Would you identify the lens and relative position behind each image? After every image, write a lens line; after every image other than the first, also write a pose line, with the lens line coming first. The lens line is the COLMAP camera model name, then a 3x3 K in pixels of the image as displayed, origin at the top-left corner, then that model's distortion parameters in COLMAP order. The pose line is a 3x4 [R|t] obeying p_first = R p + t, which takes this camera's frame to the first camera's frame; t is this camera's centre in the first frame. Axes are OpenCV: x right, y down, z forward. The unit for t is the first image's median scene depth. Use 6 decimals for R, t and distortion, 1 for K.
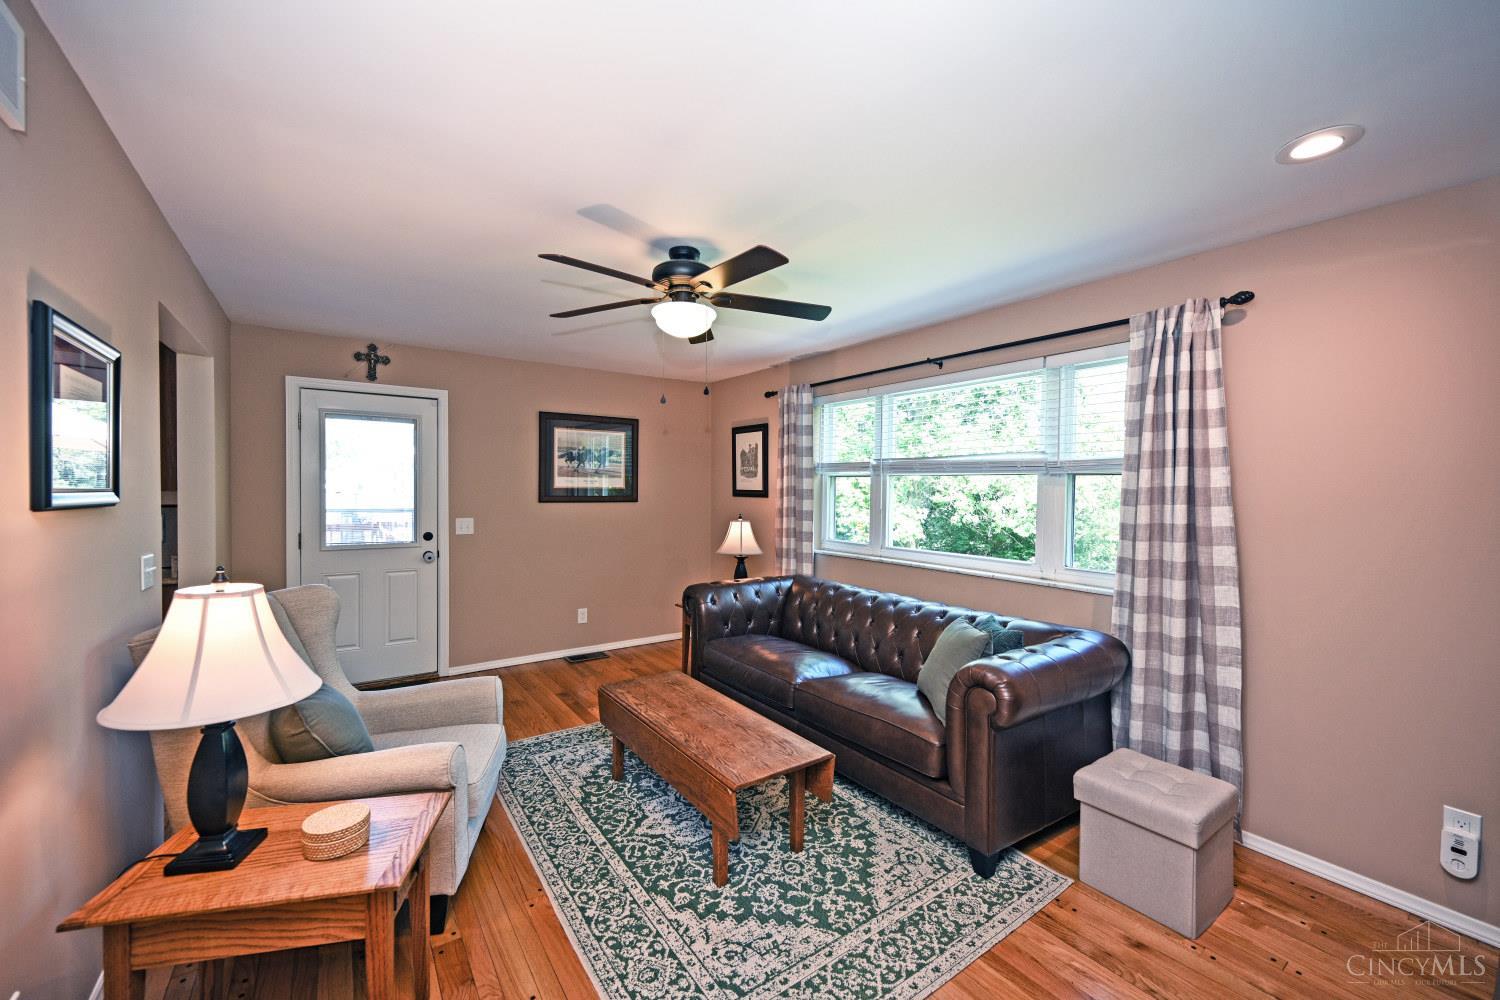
lens RADIAL K [[594.8, 0, 748.8], [0, 594.8, 493.1], [0, 0, 1]] dist [0.000535, 0.000635]
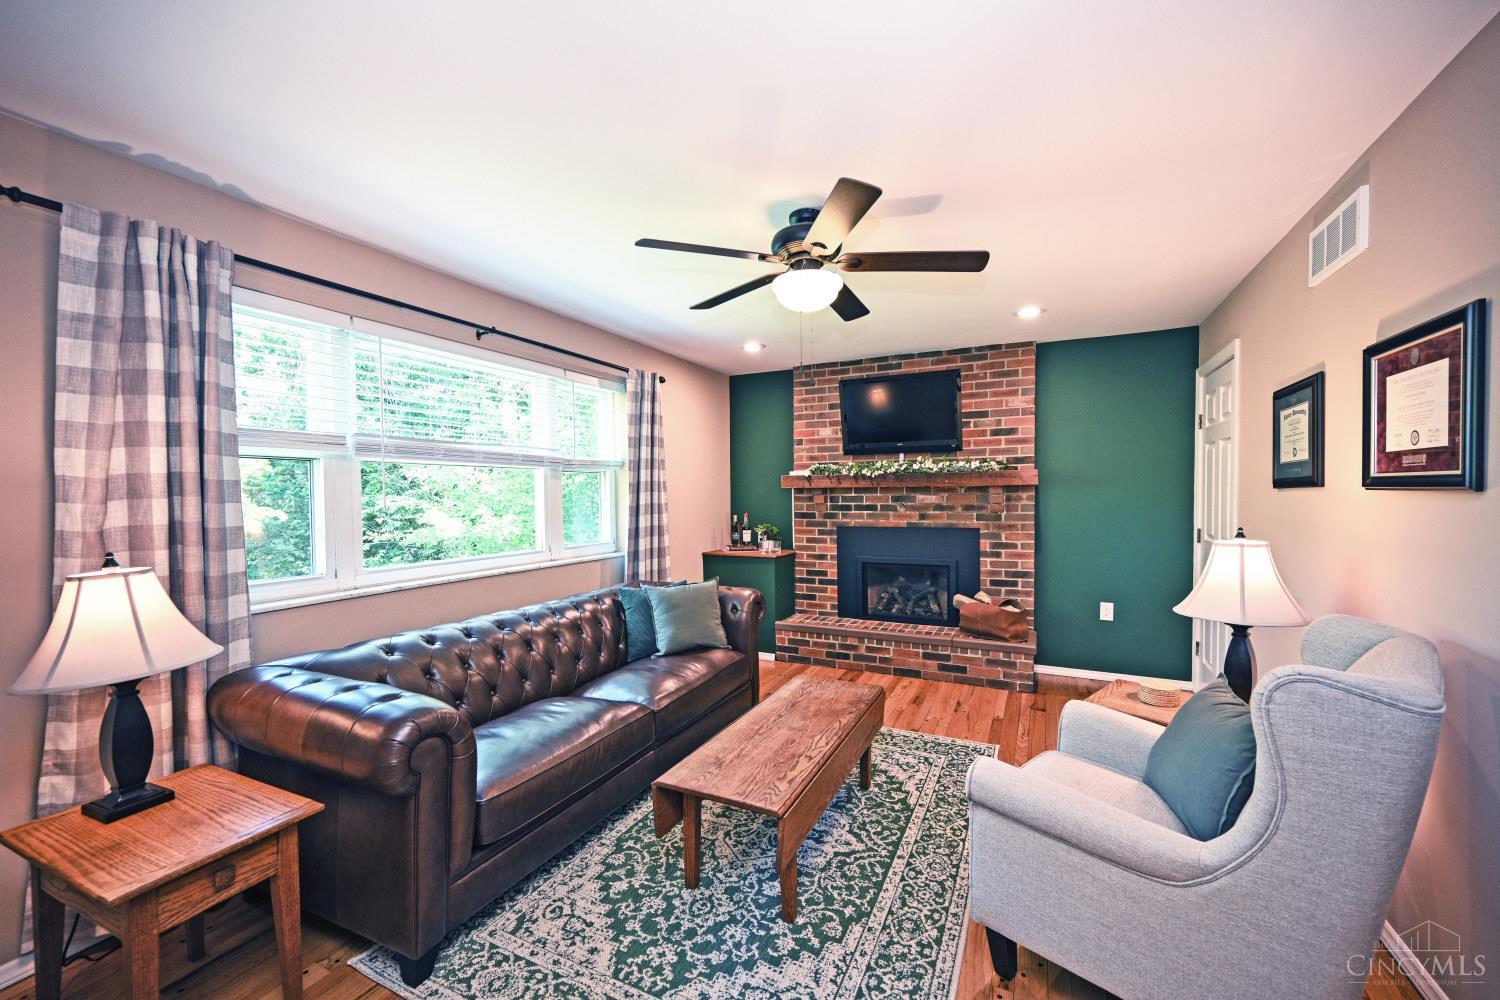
lens RADIAL K [[594.8, 0, 759.0], [0, 594.8, 501.4], [0, 0, 1]] dist [0.000535, 0.000635]
pose [[-0.491455, -0.018684, 0.870702, -0.921582], [0.011916, 0.999532, 0.028174, 0.002615], [-0.870821, 0.024222, -0.491003, 1.611062]]
